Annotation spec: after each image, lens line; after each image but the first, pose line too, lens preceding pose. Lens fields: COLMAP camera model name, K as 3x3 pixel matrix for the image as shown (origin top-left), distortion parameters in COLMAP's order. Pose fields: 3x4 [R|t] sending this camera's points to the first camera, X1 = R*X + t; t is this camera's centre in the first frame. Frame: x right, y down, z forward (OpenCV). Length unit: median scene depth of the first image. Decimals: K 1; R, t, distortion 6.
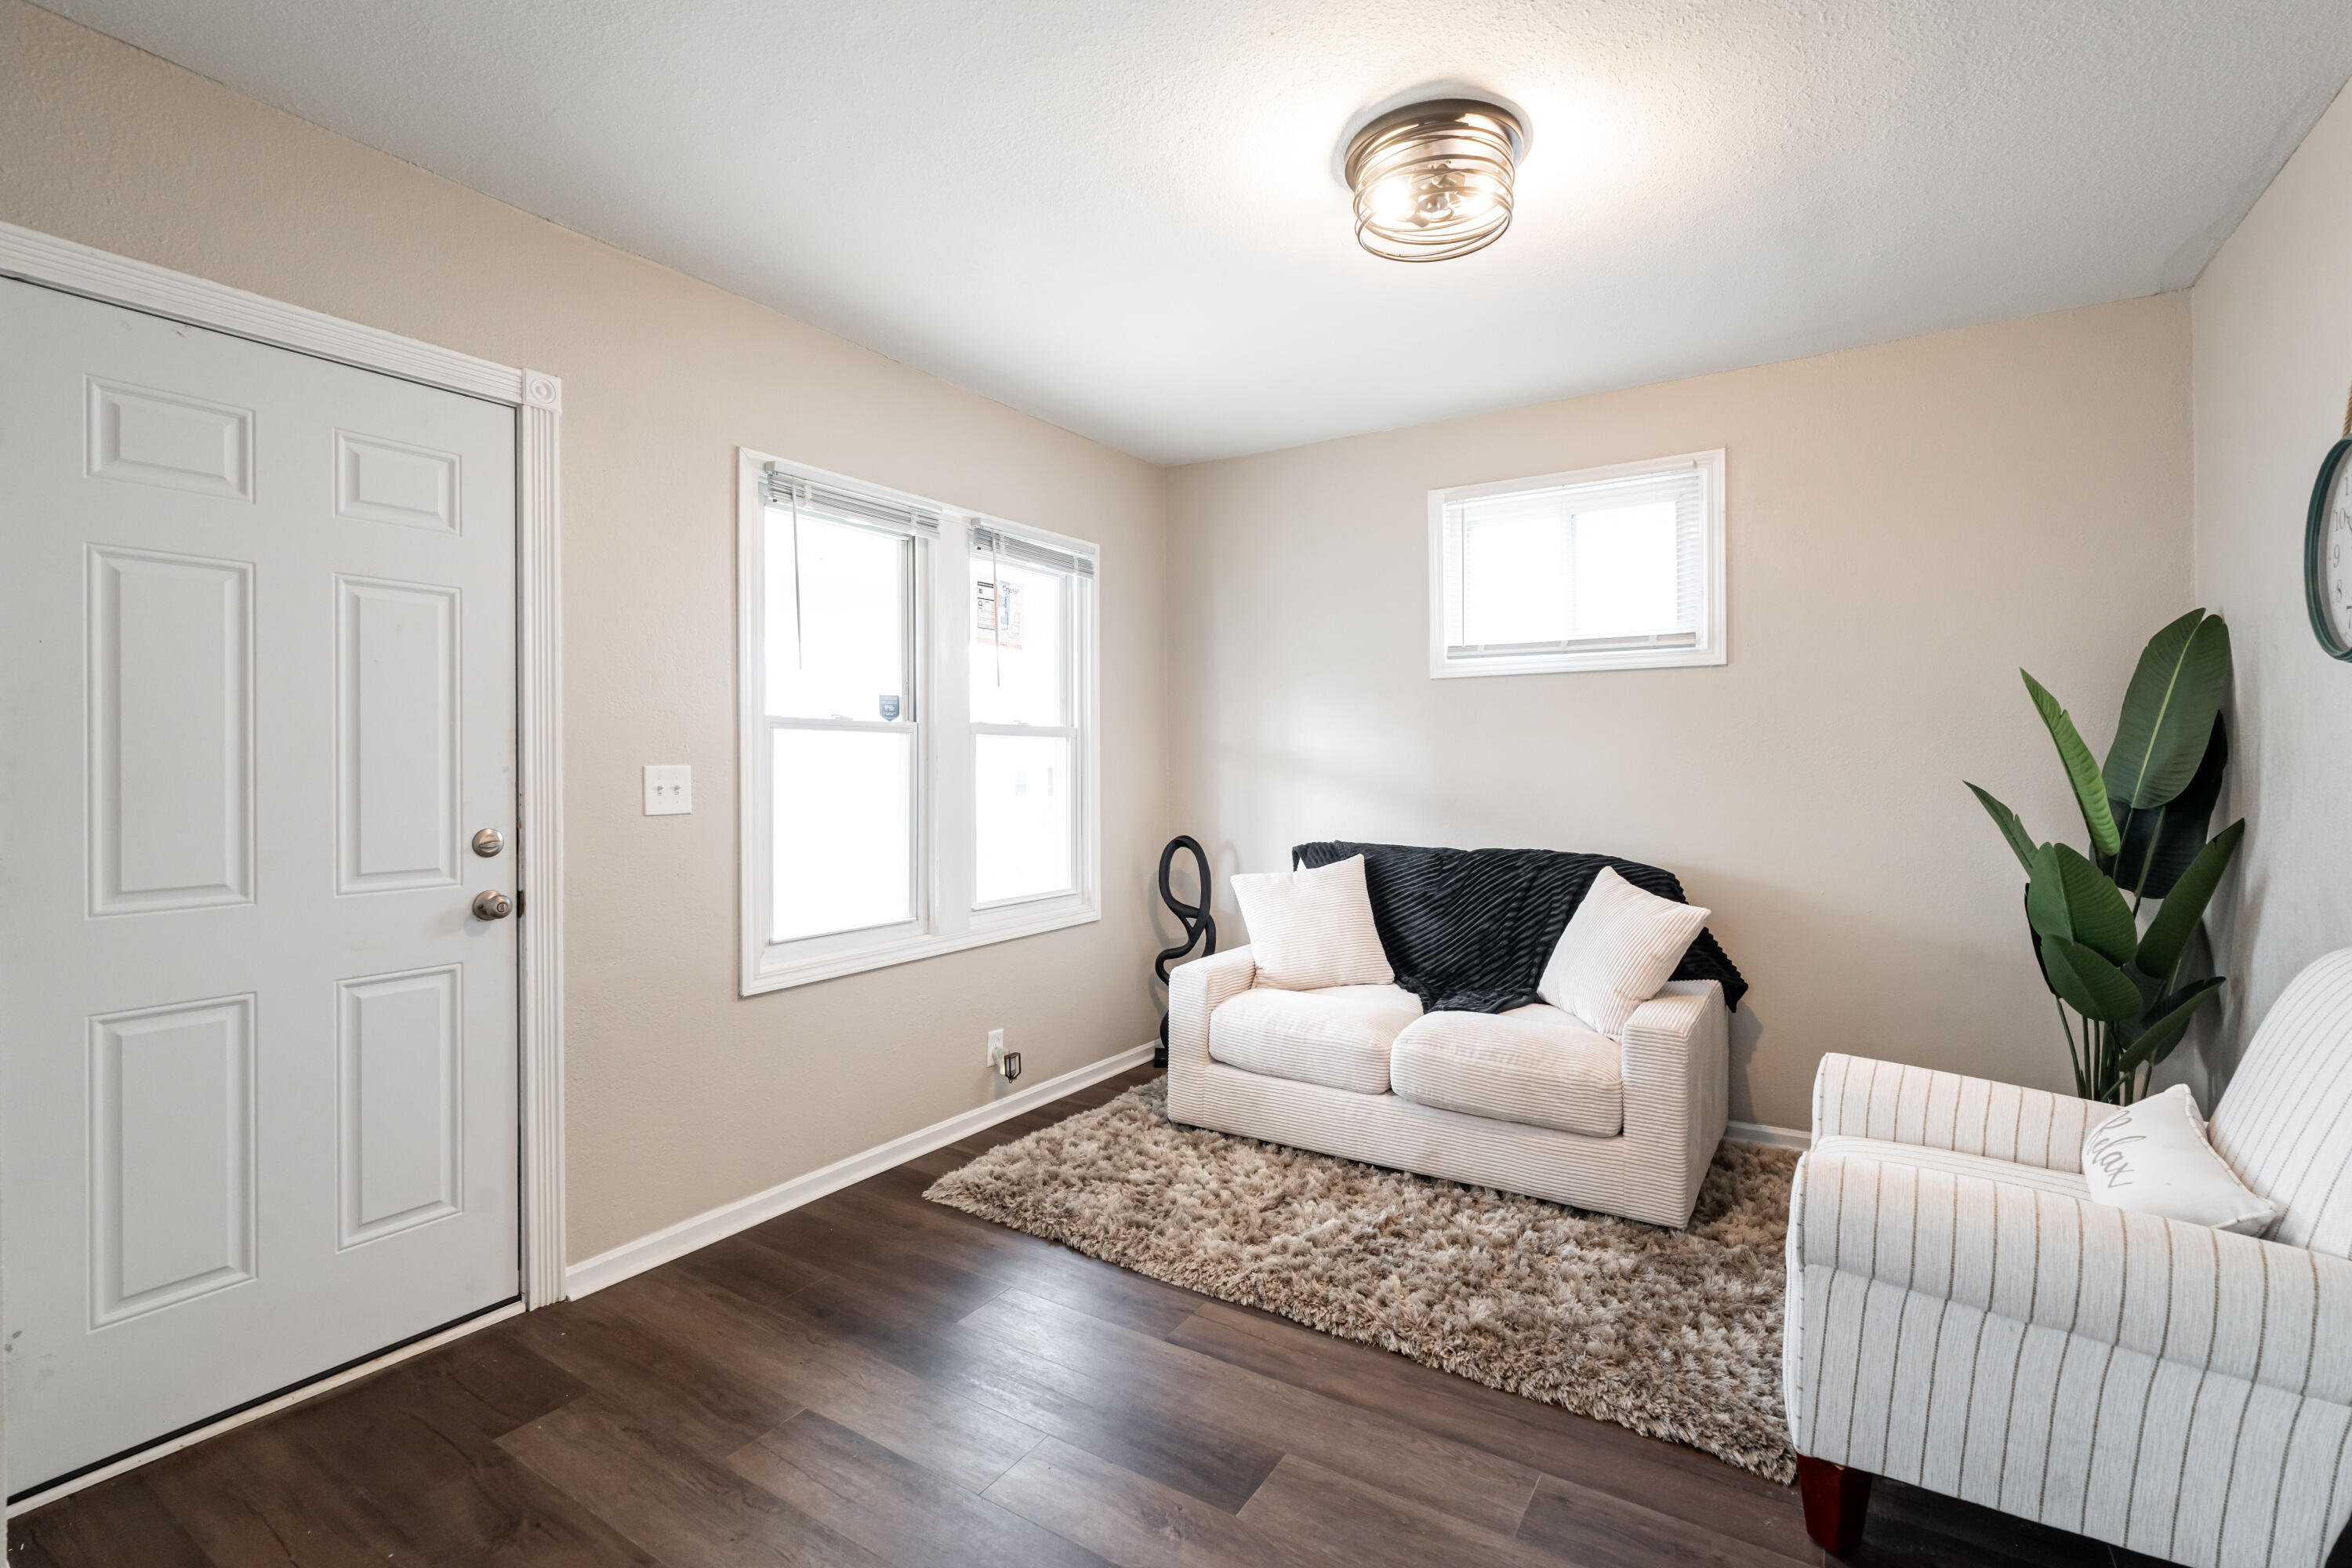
lens RADIAL K [[1063.1, 0, 1175.6], [0, 1063.1, 763.4], [0, 0, 1]] dist [0.000888, 0.000054]
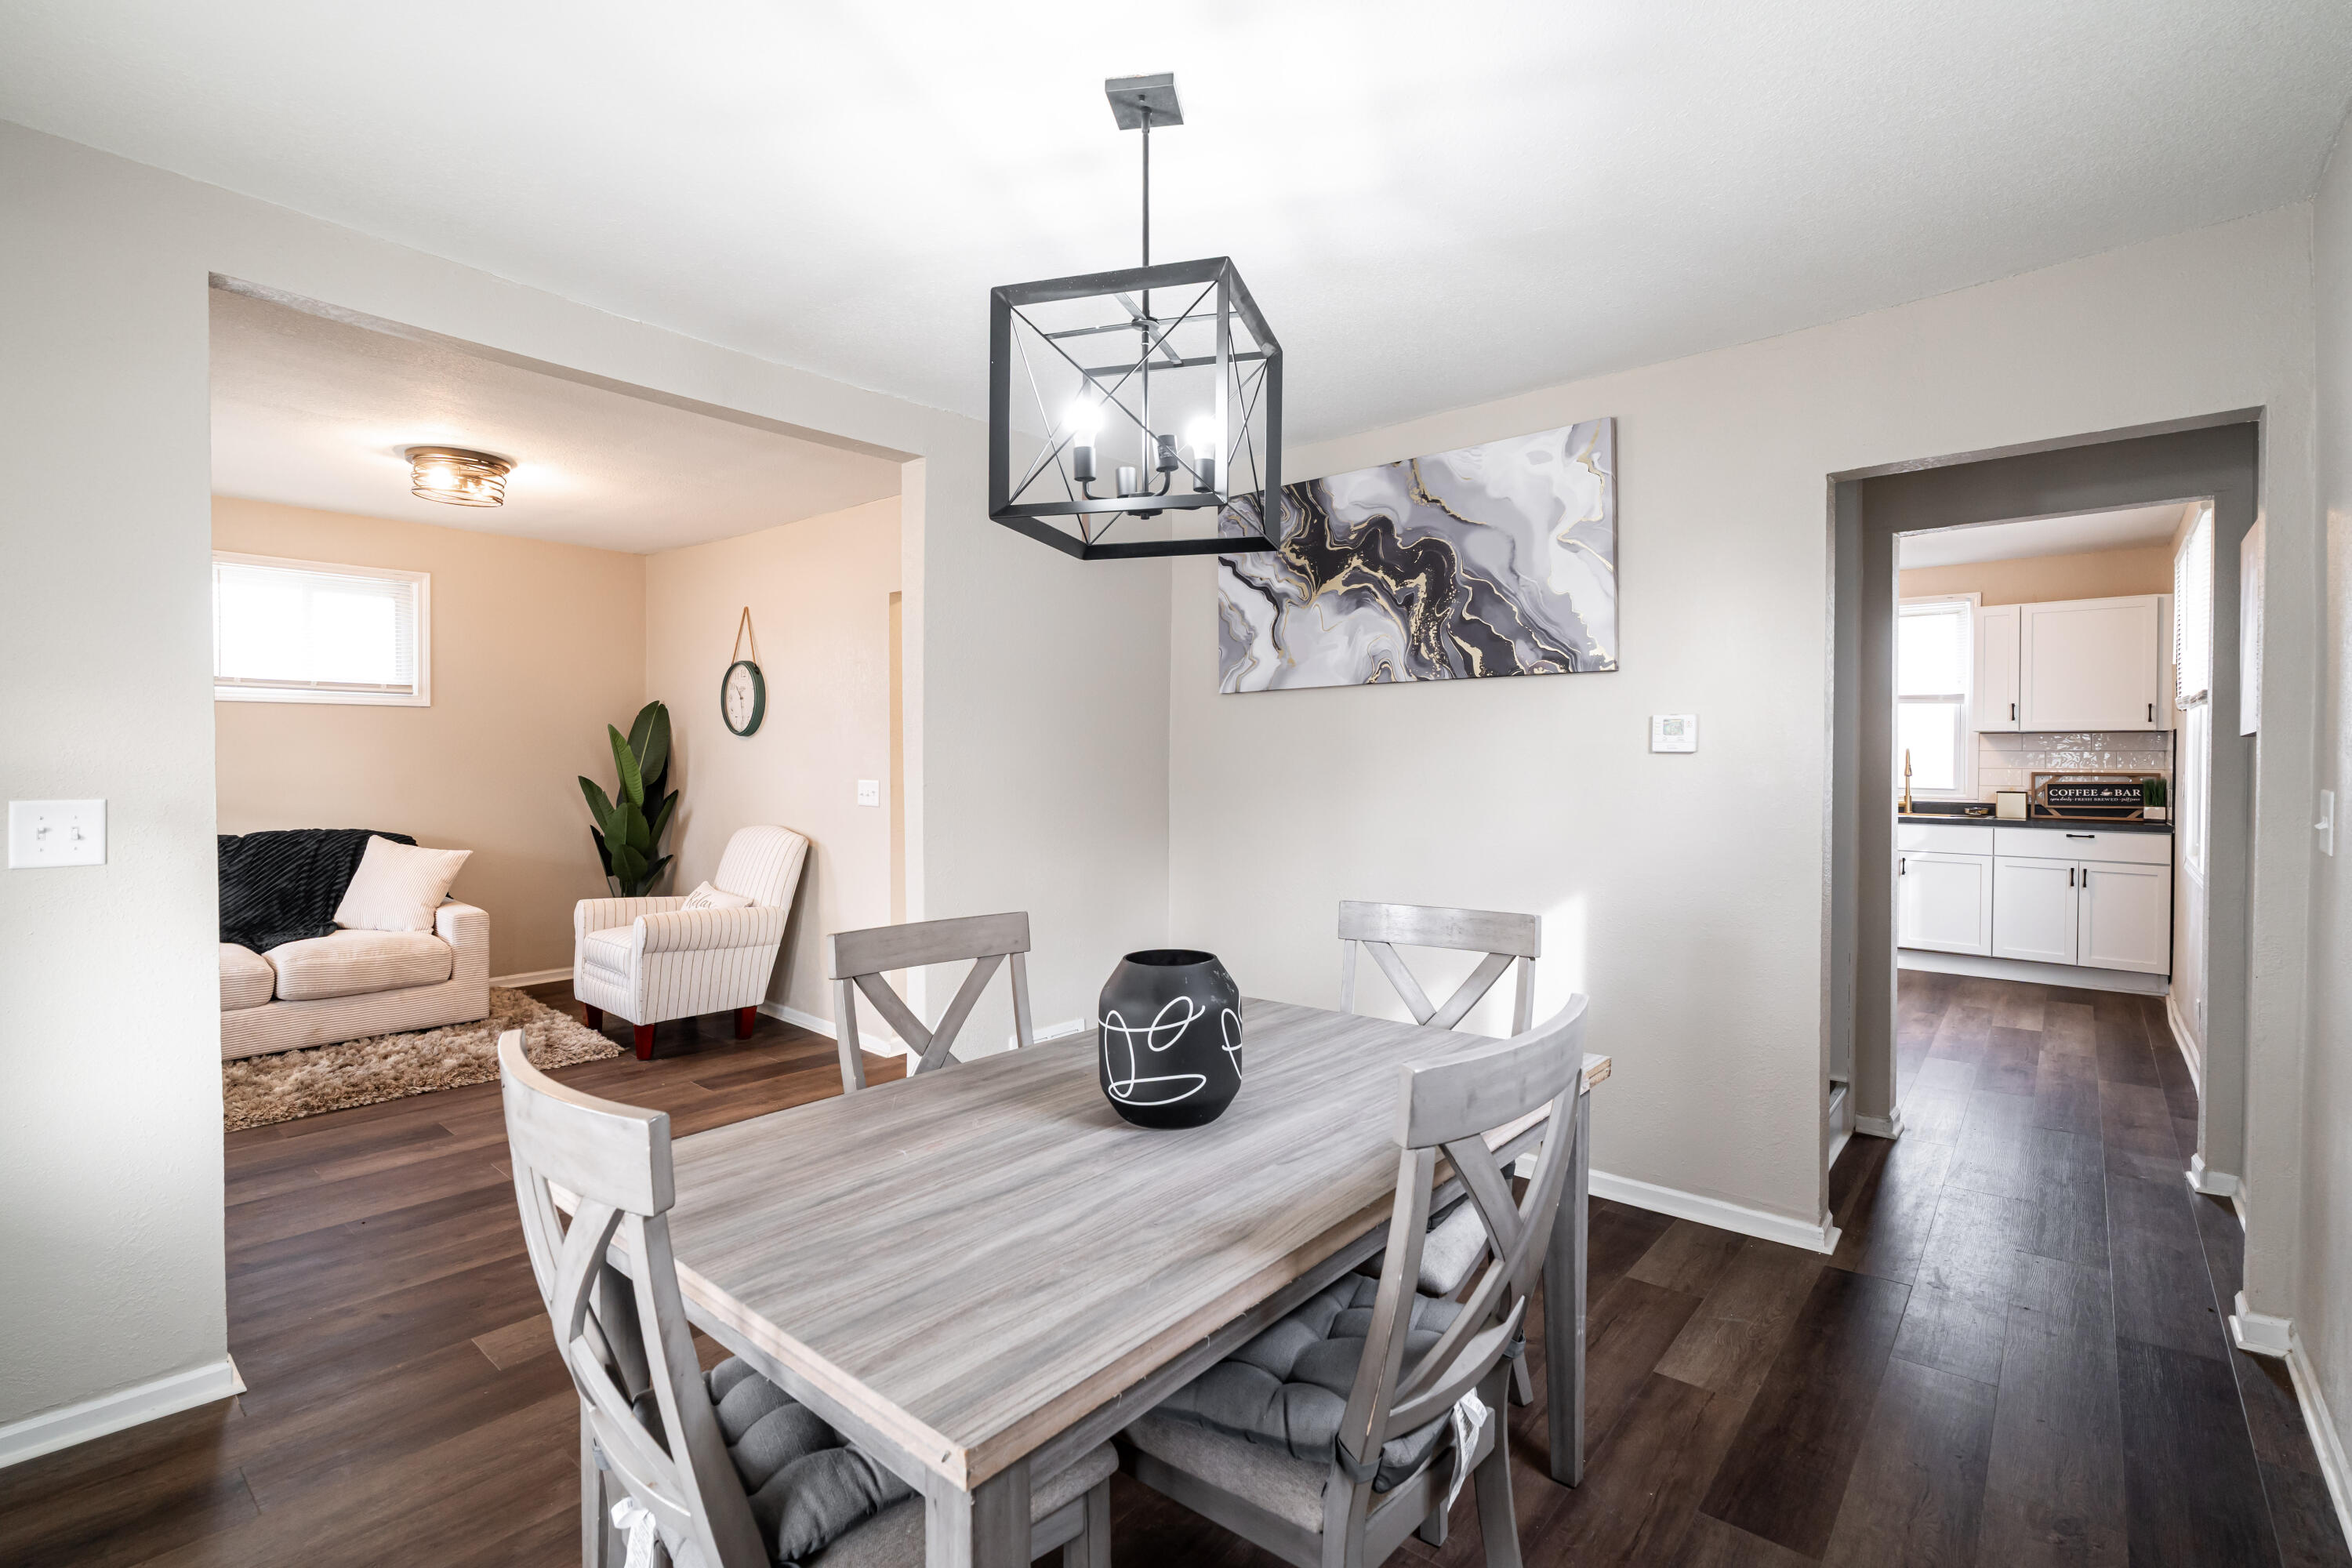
lens RADIAL K [[1076.6, 0, 1182.8], [0, 1076.6, 773.1], [0, 0, 1]] dist [0.000109, -0.000104]
pose [[0.127518, -0.014035, 0.991737, -1.090620], [-0.000630, 0.999899, 0.014231, -0.017009], [-0.991836, -0.002439, 0.127496, -0.397796]]
